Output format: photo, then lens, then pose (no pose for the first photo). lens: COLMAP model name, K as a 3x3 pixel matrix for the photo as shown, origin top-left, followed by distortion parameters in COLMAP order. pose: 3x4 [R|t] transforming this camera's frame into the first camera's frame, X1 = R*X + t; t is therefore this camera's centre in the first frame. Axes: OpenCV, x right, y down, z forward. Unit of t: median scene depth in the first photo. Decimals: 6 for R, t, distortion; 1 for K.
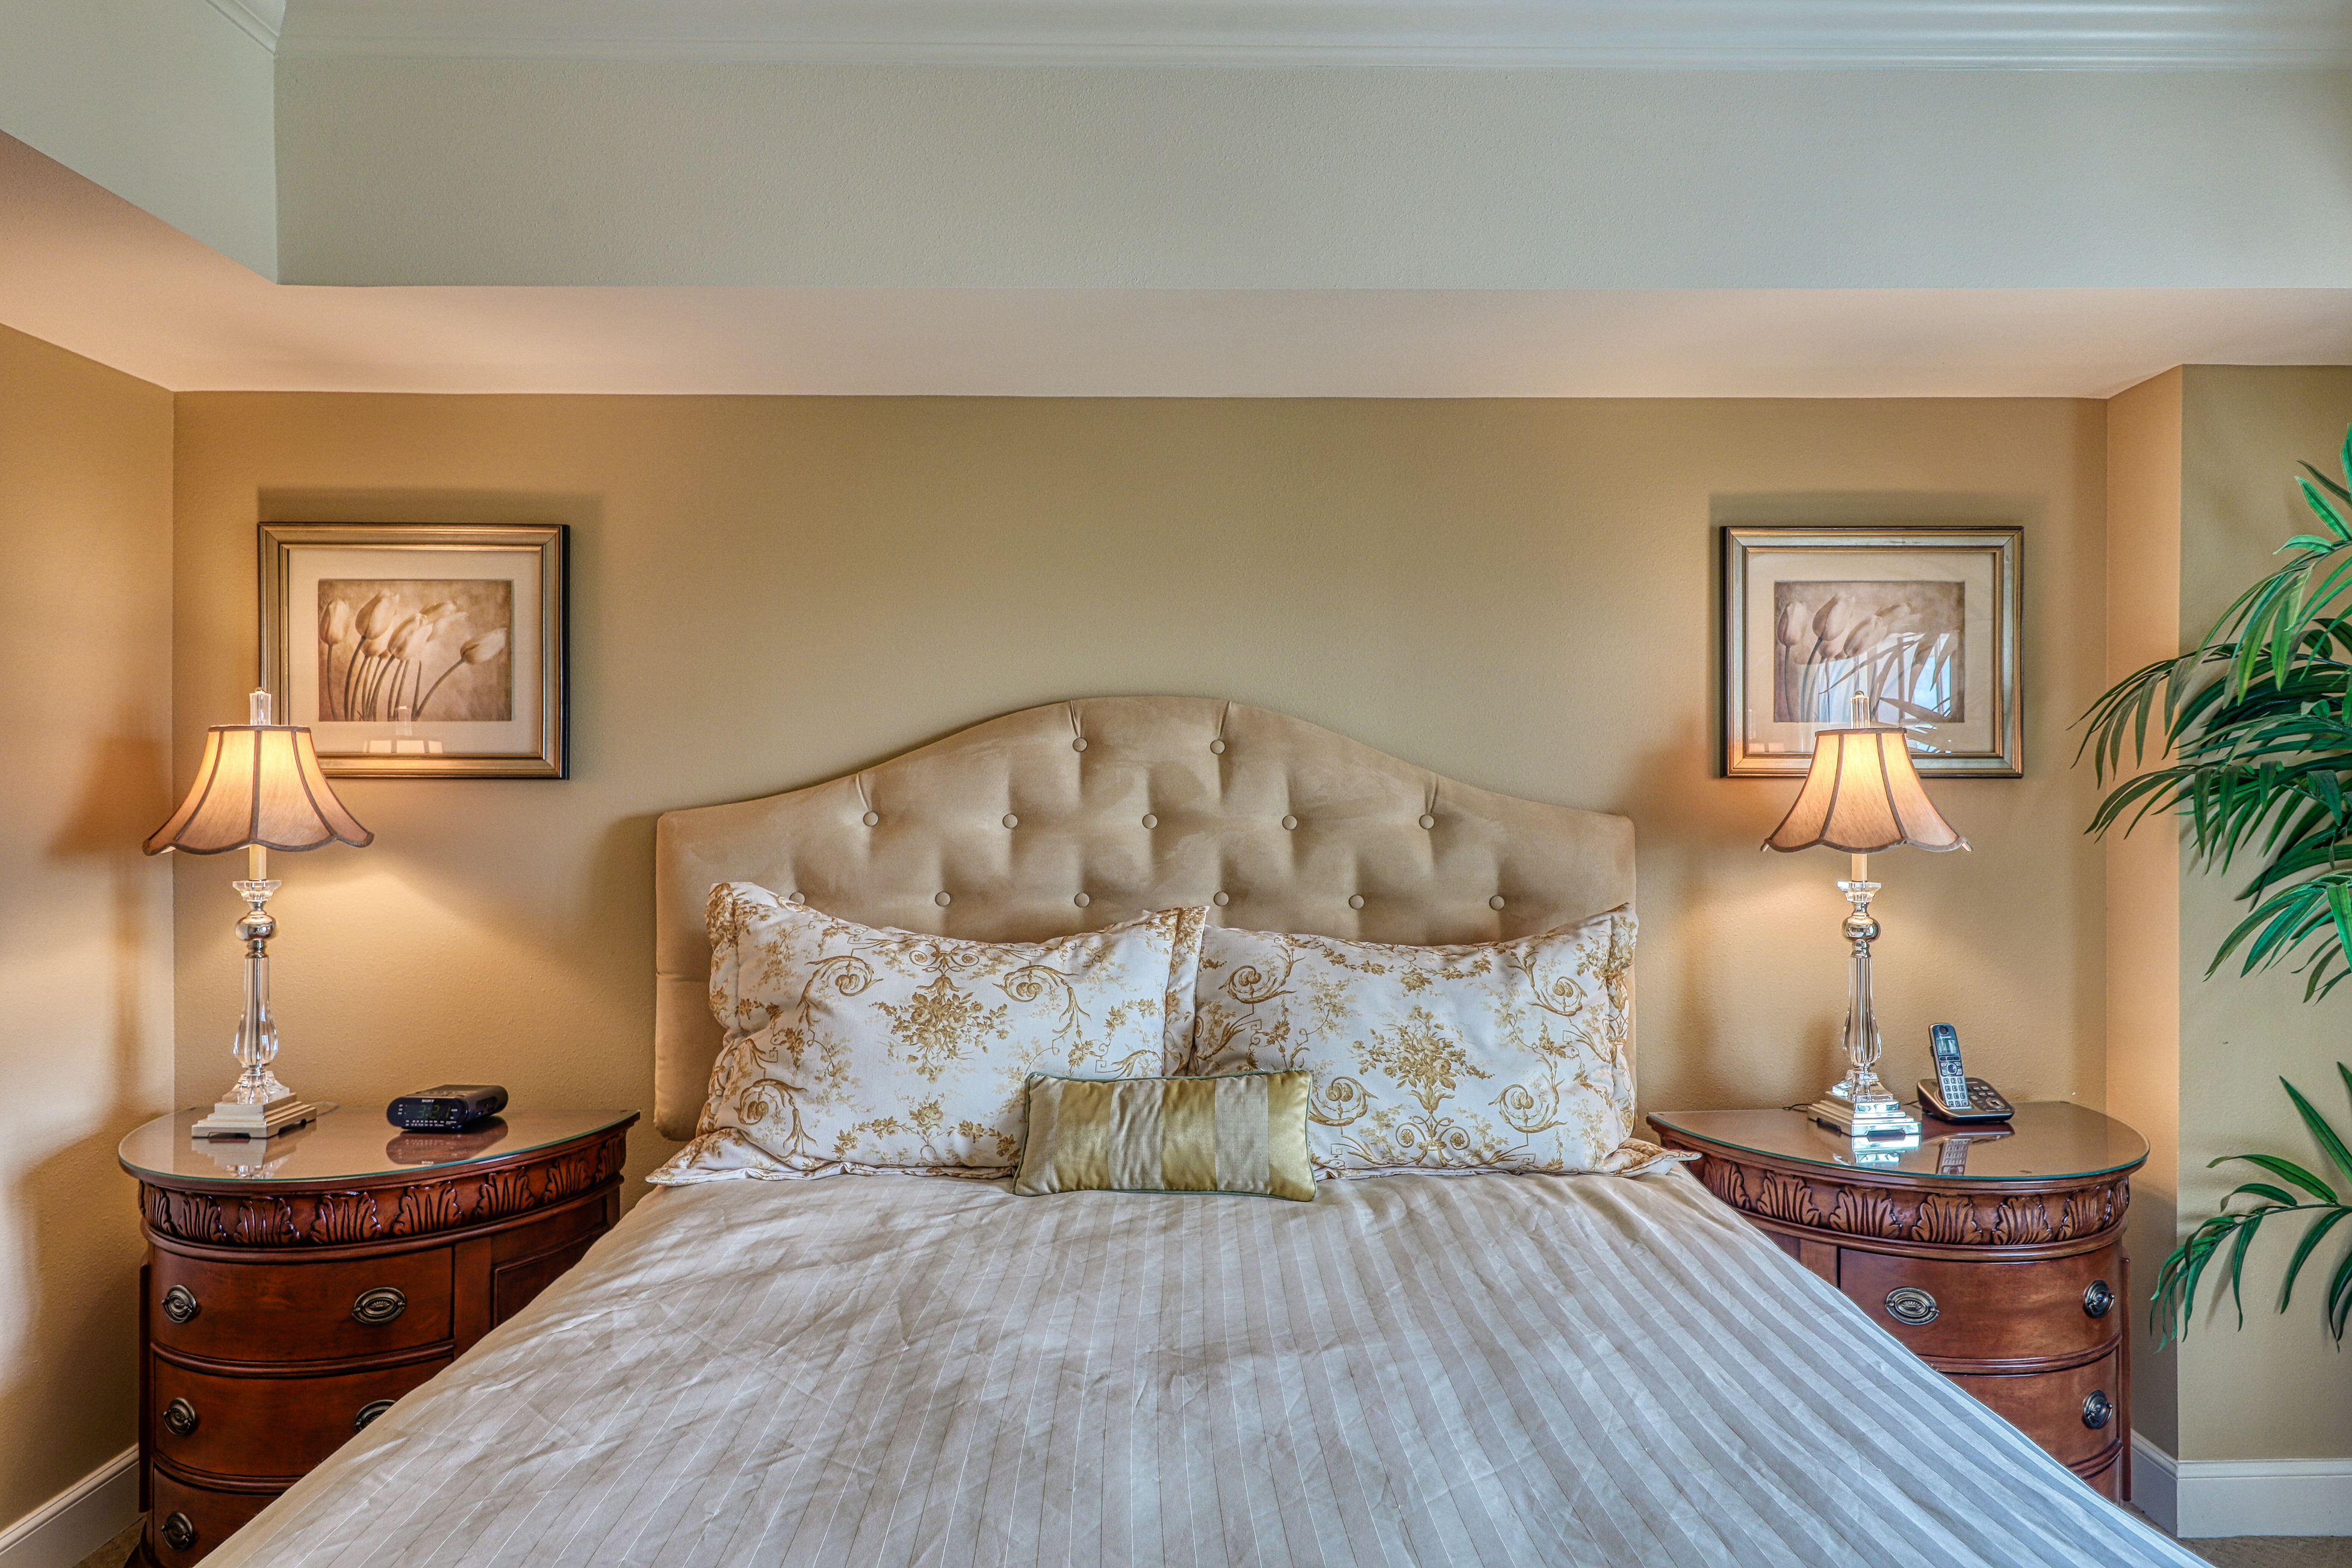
lens RADIAL K [[1440.8, 0, 1174.3], [0, 1440.8, 794.6], [0, 0, 1]] dist [0.025405, -0.001773]
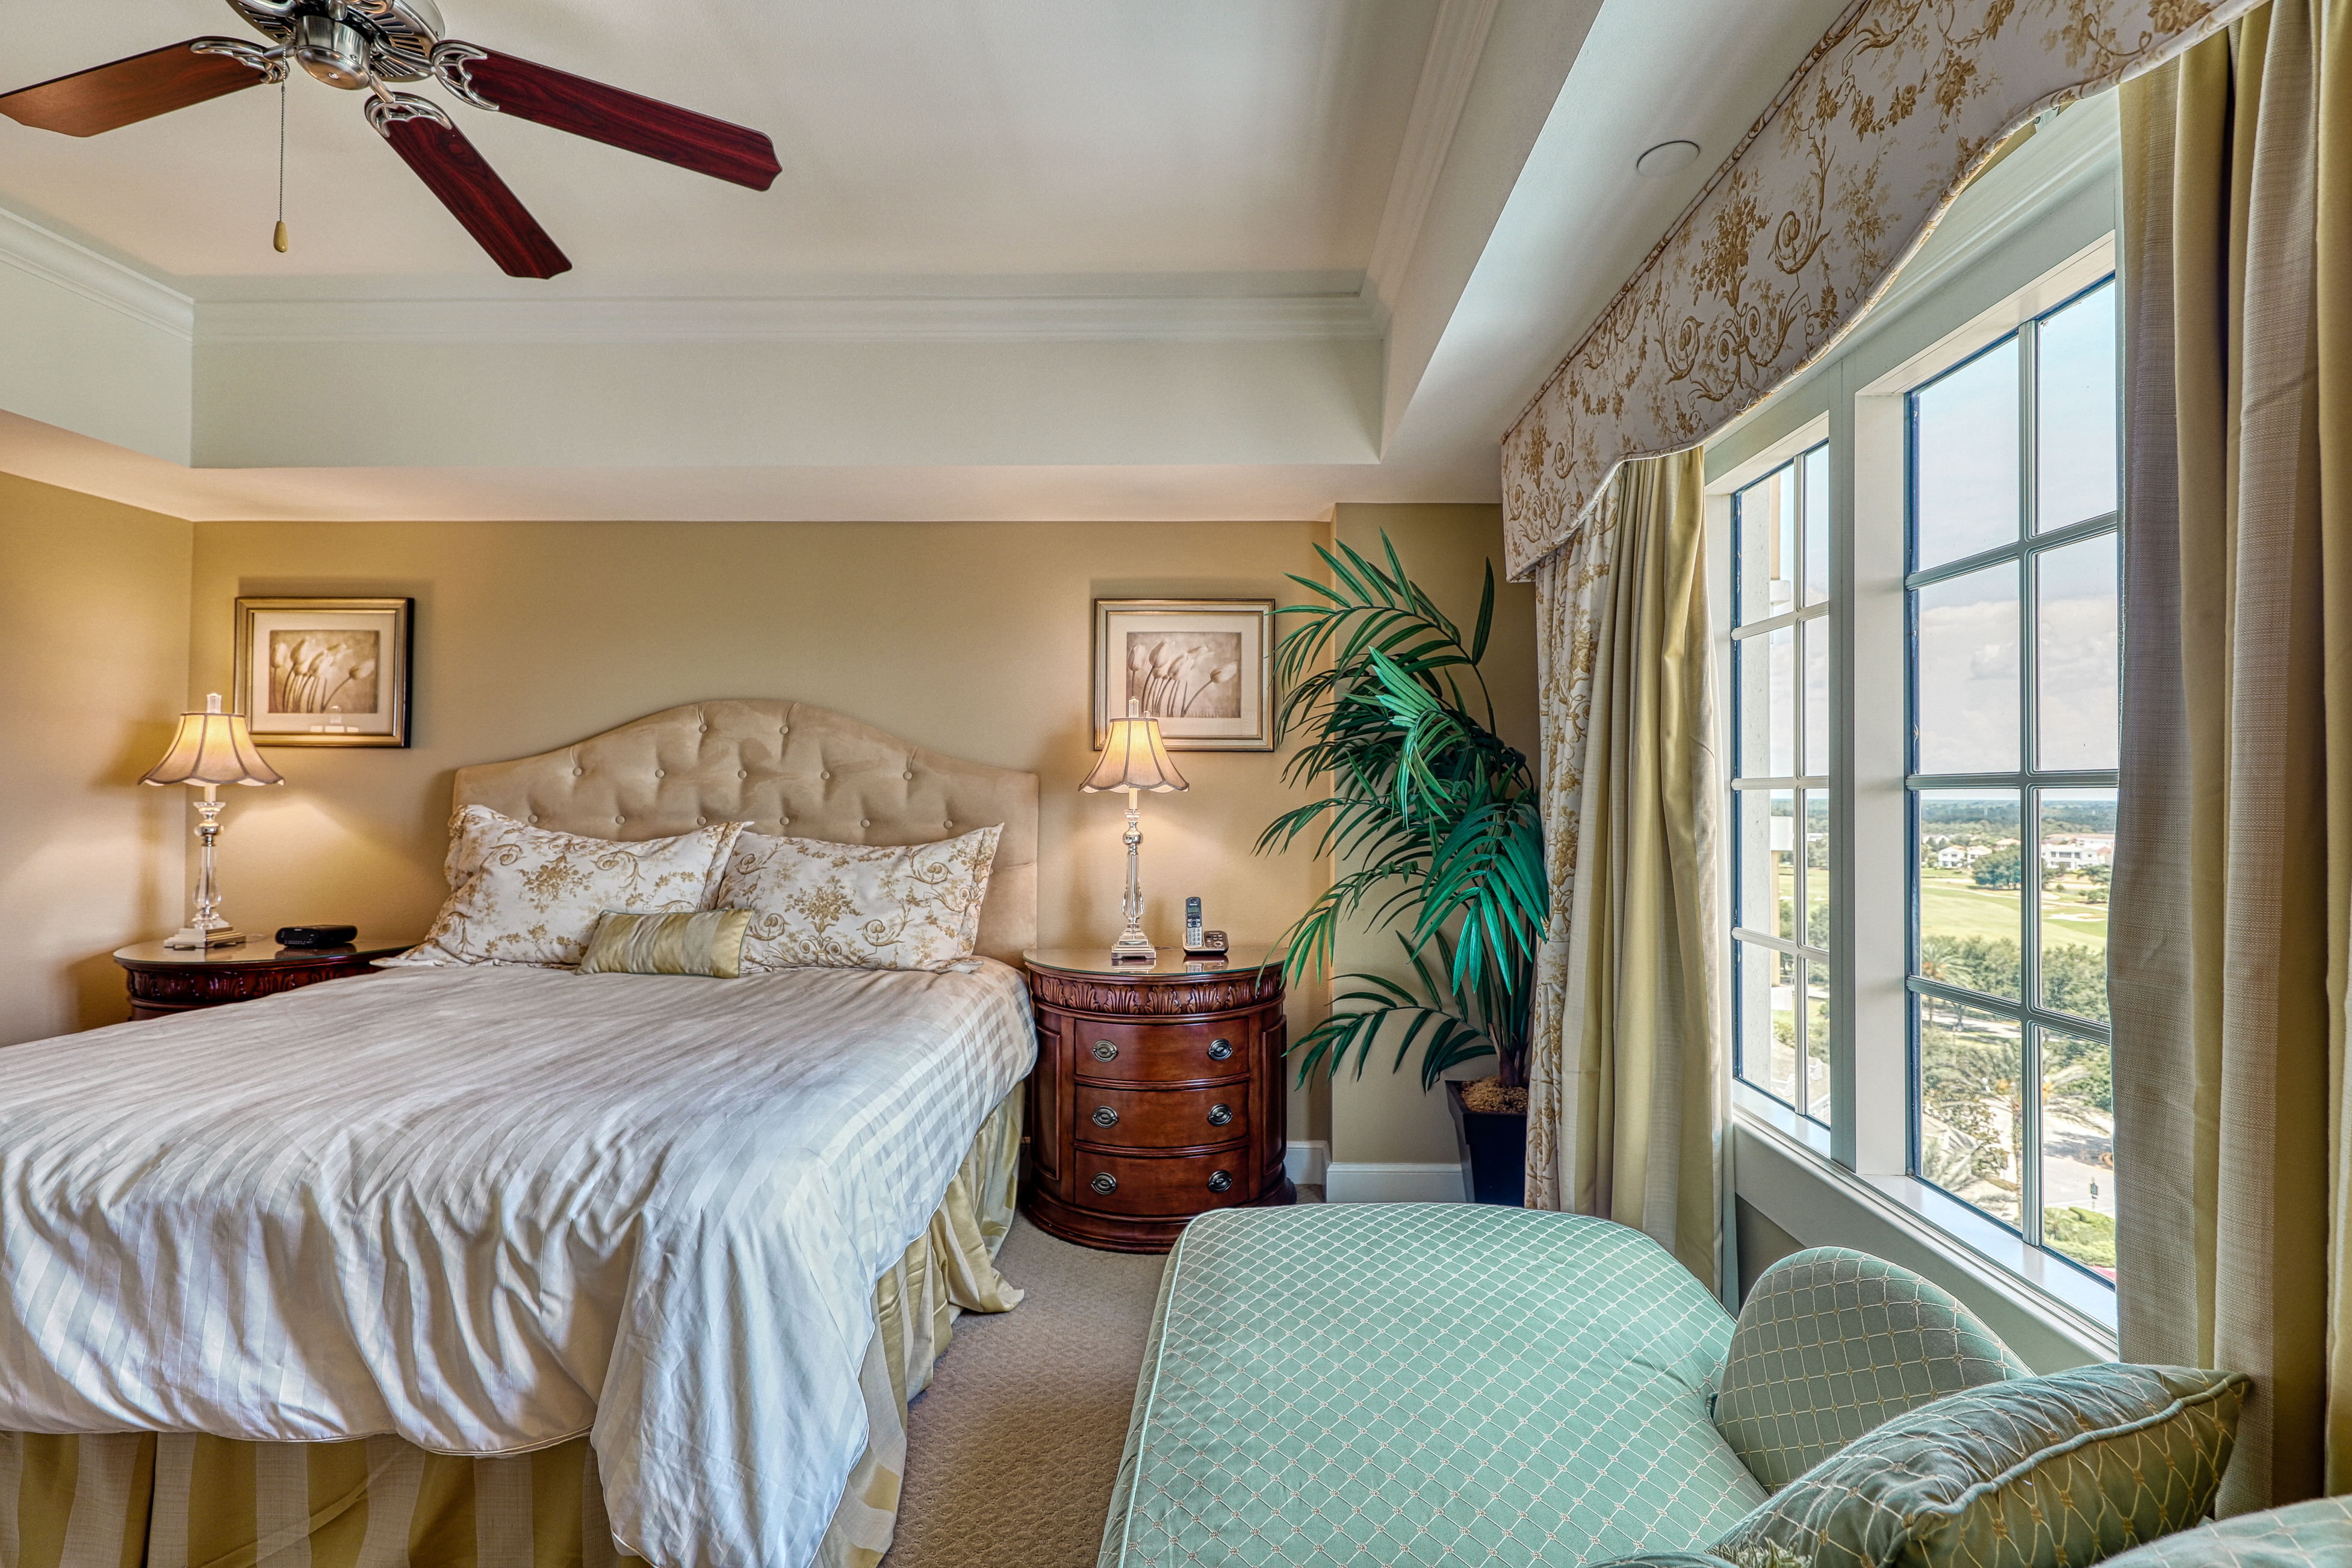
lens RADIAL K [[1126.1, 0, 1183.6], [0, 1126.1, 779.4], [0, 0, 1]] dist [0.025908, -0.005085]
pose [[0.998519, 0.005684, -0.054109, 0.602850], [-0.006653, 0.999820, -0.017750, 0.047590], [0.053999, 0.018084, 0.998377, -0.303545]]
